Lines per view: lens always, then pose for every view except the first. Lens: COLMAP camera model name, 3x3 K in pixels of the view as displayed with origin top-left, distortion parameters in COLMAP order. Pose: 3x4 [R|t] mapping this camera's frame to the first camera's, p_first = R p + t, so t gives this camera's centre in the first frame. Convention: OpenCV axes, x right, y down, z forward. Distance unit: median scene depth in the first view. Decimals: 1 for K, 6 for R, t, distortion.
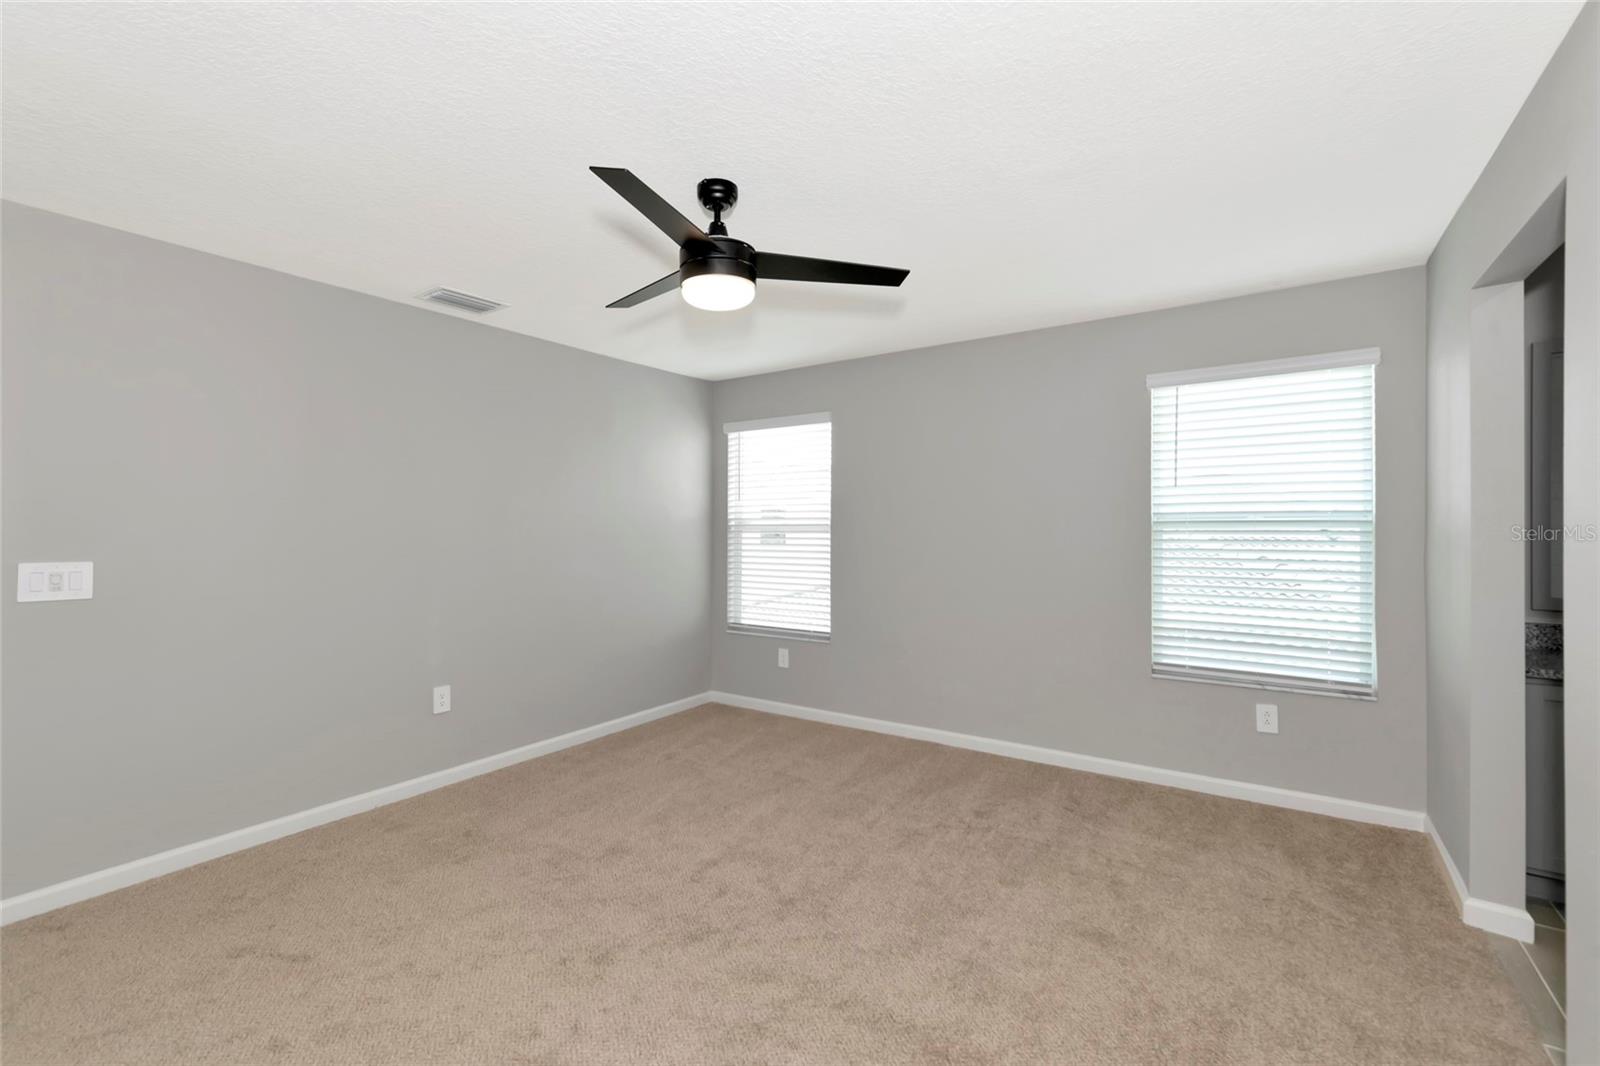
lens RADIAL K [[678.4, 0, 805.6], [0, 678.4, 533.7], [0, 0, 1]] dist [0.003645, 0.000590]
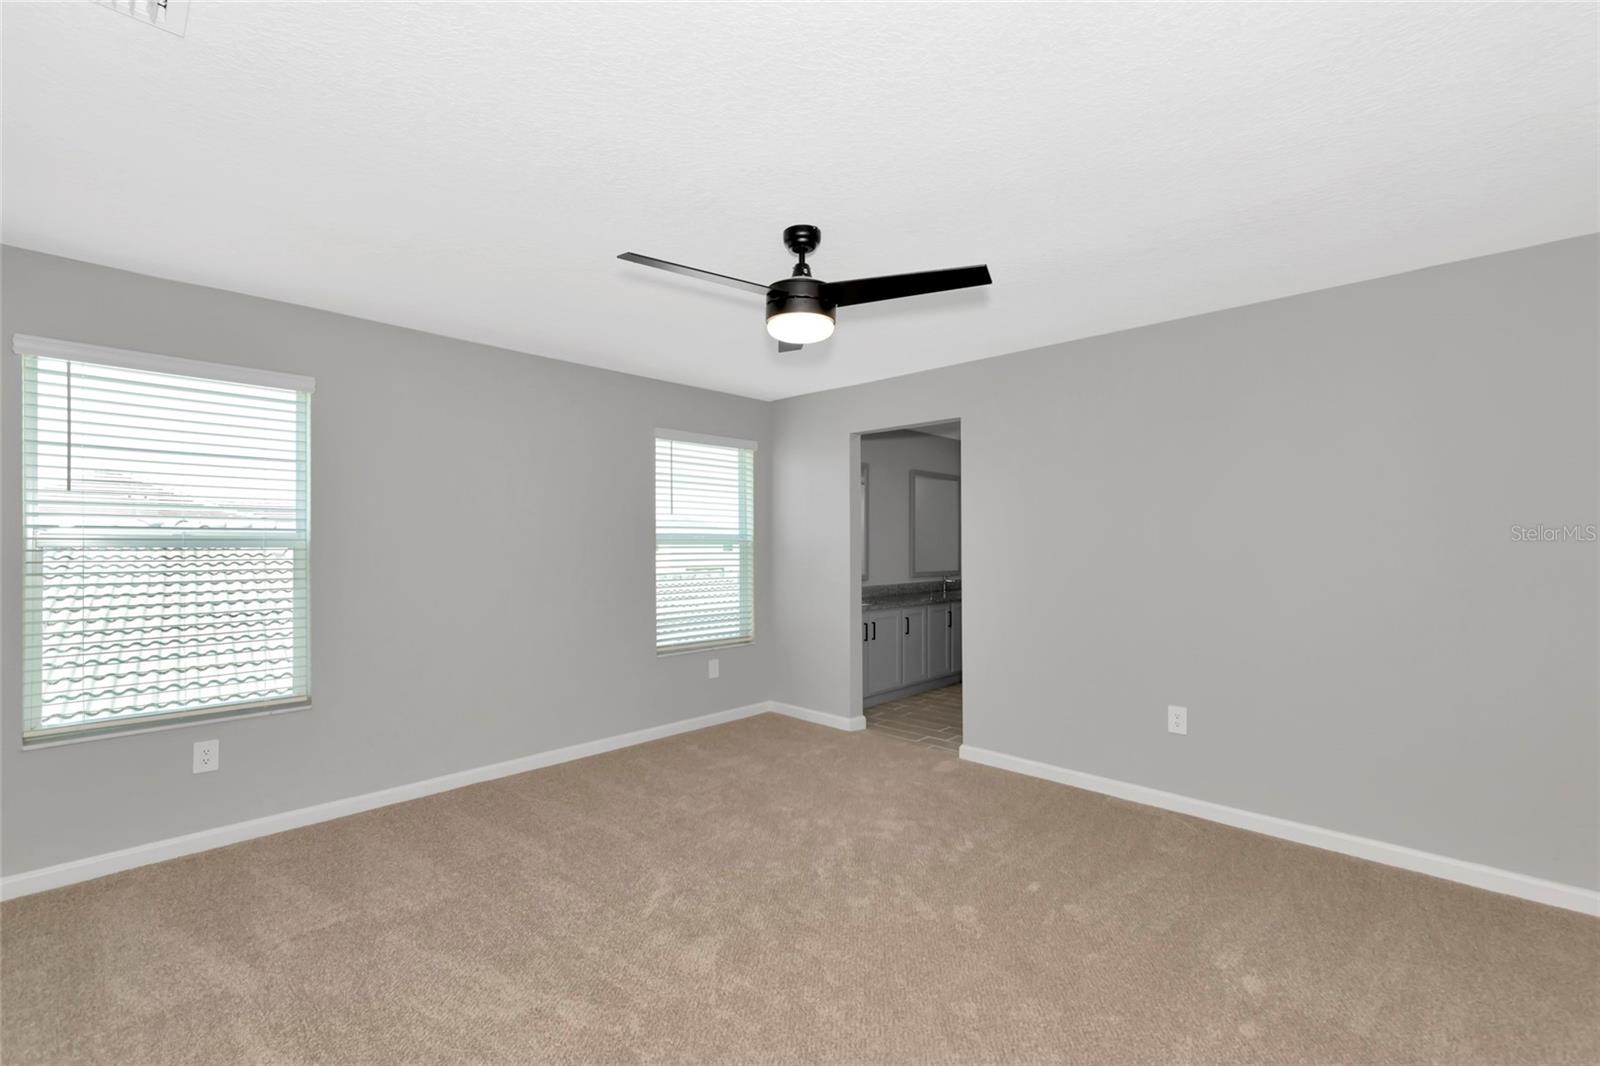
lens RADIAL K [[678.4, 0, 805.4], [0, 678.4, 535.2], [0, 0, 1]] dist [0.003645, 0.000590]
pose [[0.175341, 0.016421, 0.984371, -0.728945], [0.007196, 0.999813, -0.017960, -0.000805], [-0.984481, 0.010233, 0.175191, 0.485691]]
